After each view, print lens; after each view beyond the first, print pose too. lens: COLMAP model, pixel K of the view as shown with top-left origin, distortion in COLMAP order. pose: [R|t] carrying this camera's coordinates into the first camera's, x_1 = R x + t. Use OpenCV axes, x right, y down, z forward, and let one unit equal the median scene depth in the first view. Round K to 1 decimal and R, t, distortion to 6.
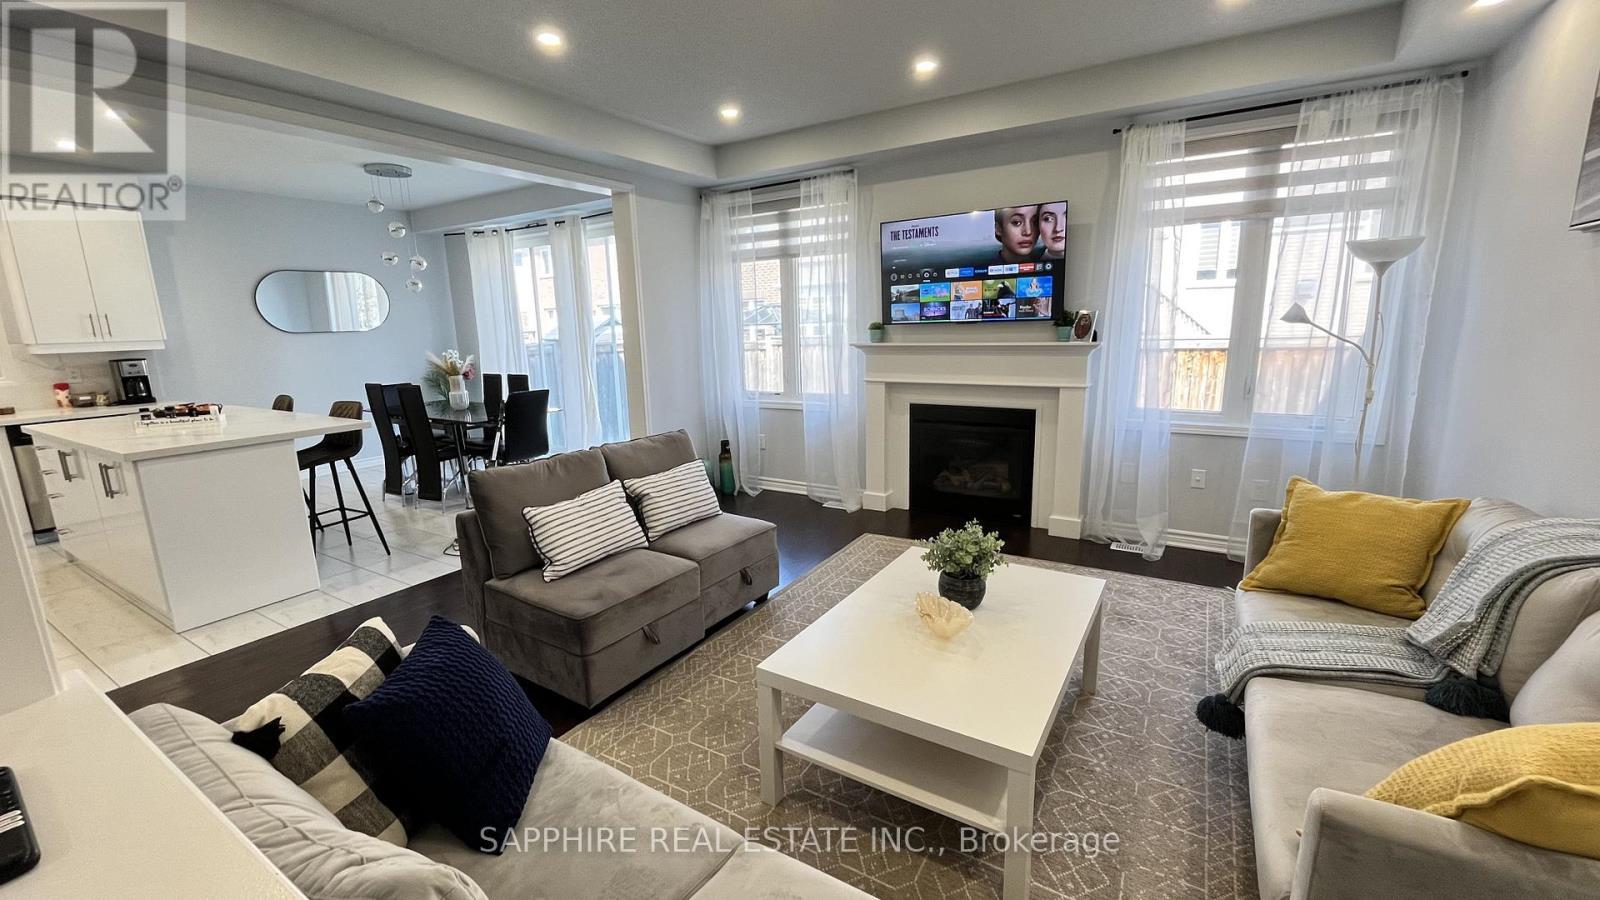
lens RADIAL K [[656.2, 0, 791.6], [0, 656.2, 454.2], [0, 0, 1]] dist [-0.003142, -0.000052]
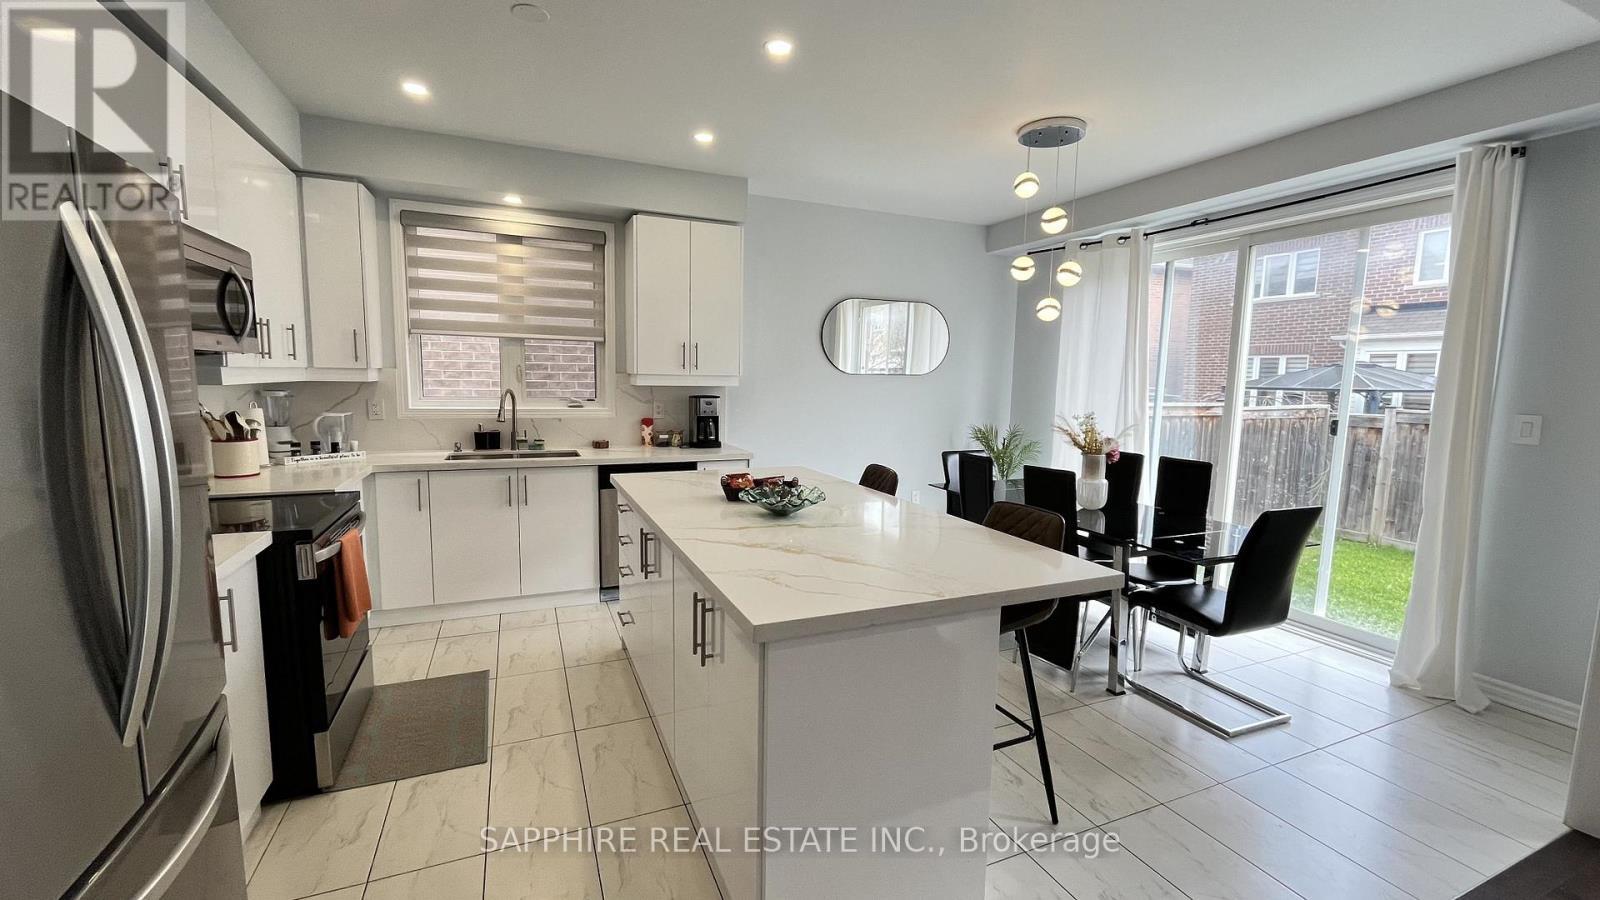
lens RADIAL K [[656.2, 0, 802.8], [0, 656.2, 449.3], [0, 0, 1]] dist [-0.003142, -0.000052]
pose [[0.831400, 0.110977, -0.544480, -0.430018], [-0.146465, 0.988970, -0.022073, -0.075511], [0.536024, 0.098098, 0.838483, 0.350423]]
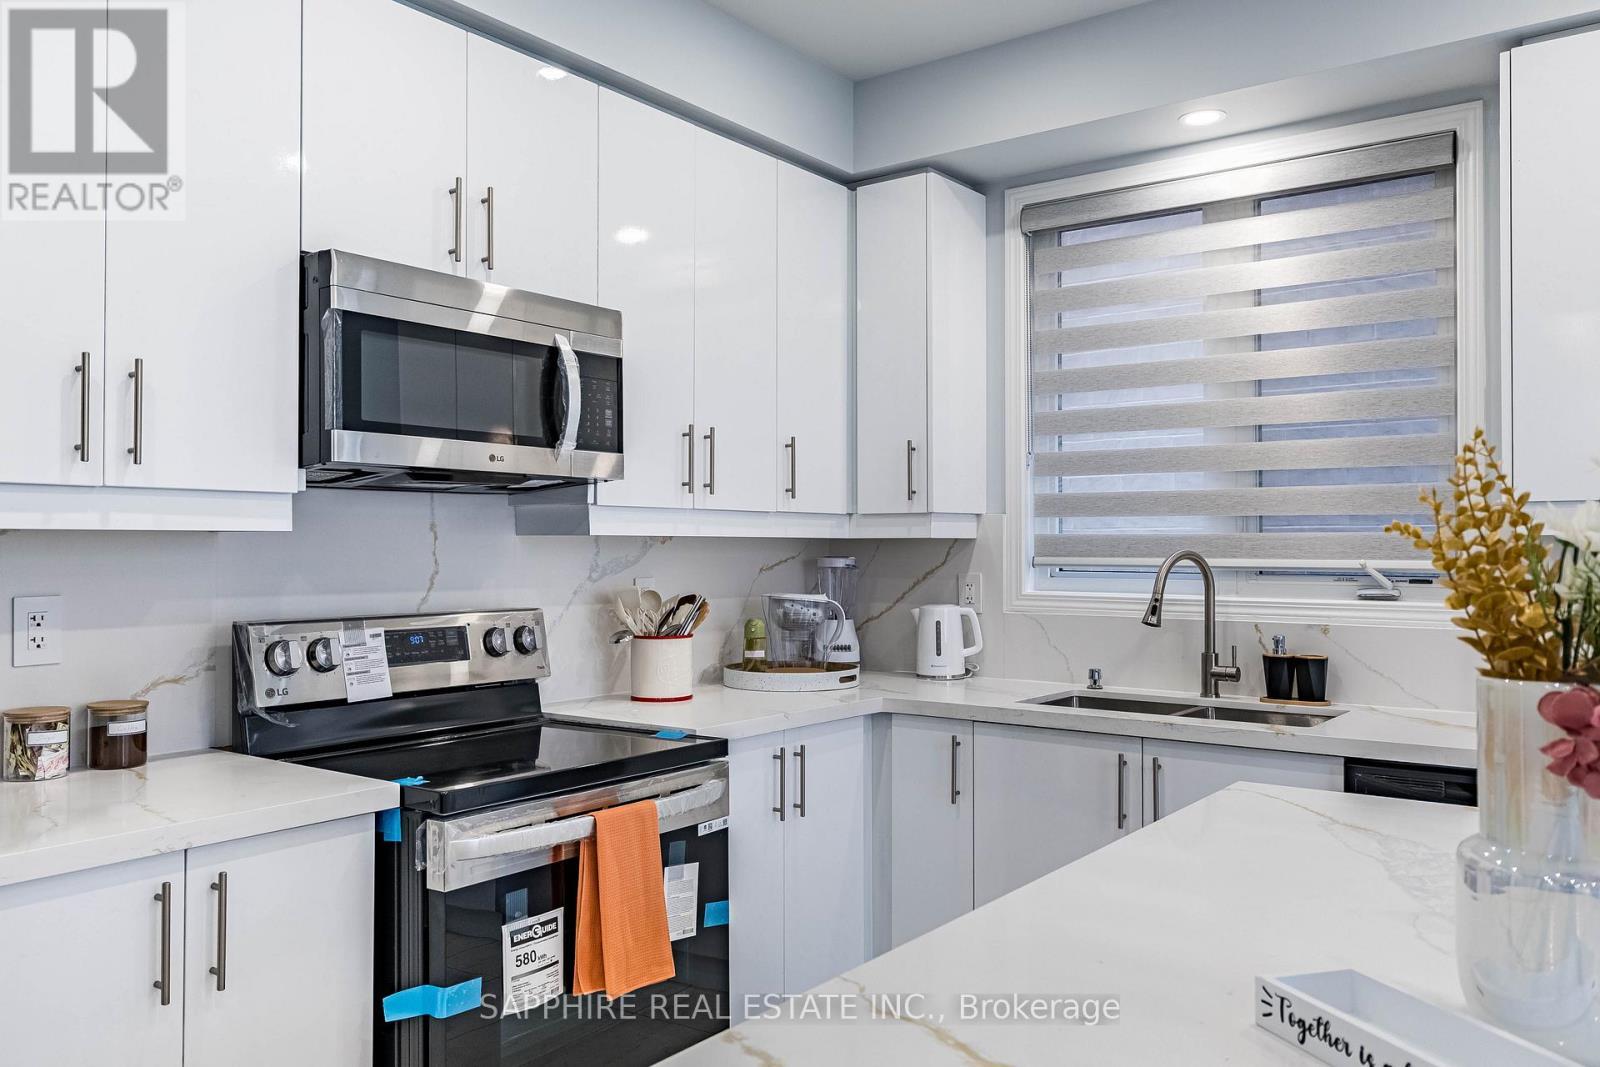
lens RADIAL K [[1244.7, 0, 798.7], [0, 1244.7, 534.2], [0, 0, 1]] dist [0.003966, 0.002296]
pose [[-0.086299, 0.022639, -0.996012, -0.505848], [-0.180574, 0.982828, 0.037985, -0.109236], [0.979768, 0.183132, -0.080730, 0.662063]]
